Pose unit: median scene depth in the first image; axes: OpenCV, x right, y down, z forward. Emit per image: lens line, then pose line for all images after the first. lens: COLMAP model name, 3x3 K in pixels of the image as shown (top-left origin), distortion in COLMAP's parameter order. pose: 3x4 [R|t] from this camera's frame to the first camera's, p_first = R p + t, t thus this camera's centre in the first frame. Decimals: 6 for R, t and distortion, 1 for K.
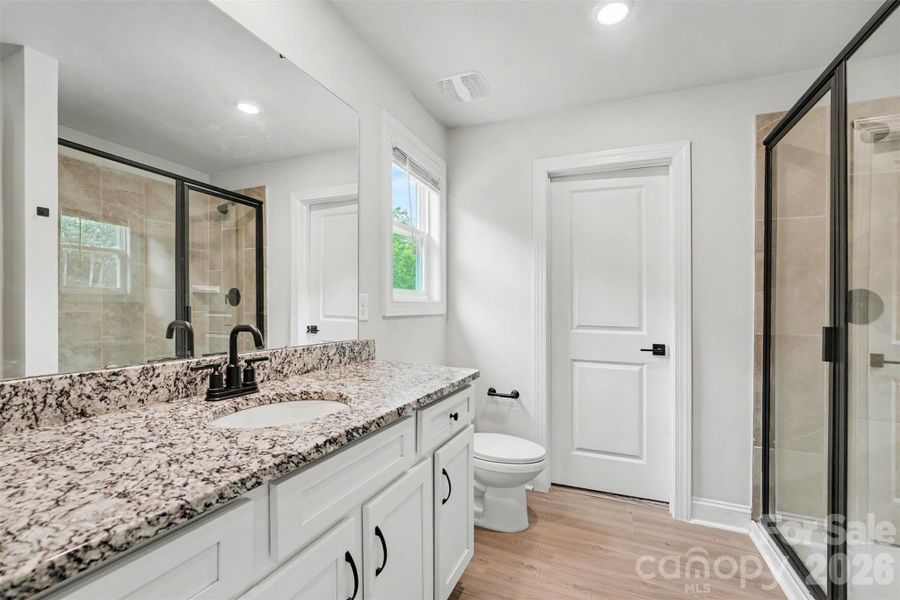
lens RADIAL K [[363.5, 0, 454.2], [0, 363.5, 302.5], [0, 0, 1]] dist [-0.014749, 0.000190]
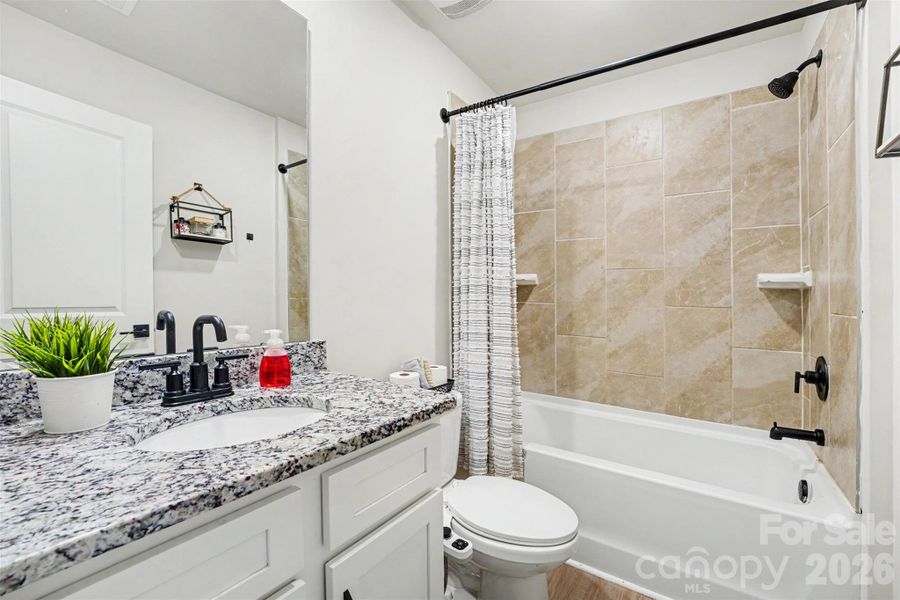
lens RADIAL K [[363.5, 0, 454.2], [0, 363.5, 302.5], [0, 0, 1]] dist [-0.014749, 0.000190]
pose [[0.980517, -0.000355, -0.196434, 0.122840], [0.005610, 0.999641, 0.026197, 0.013898], [0.196354, -0.026789, 0.980167, 0.294312]]
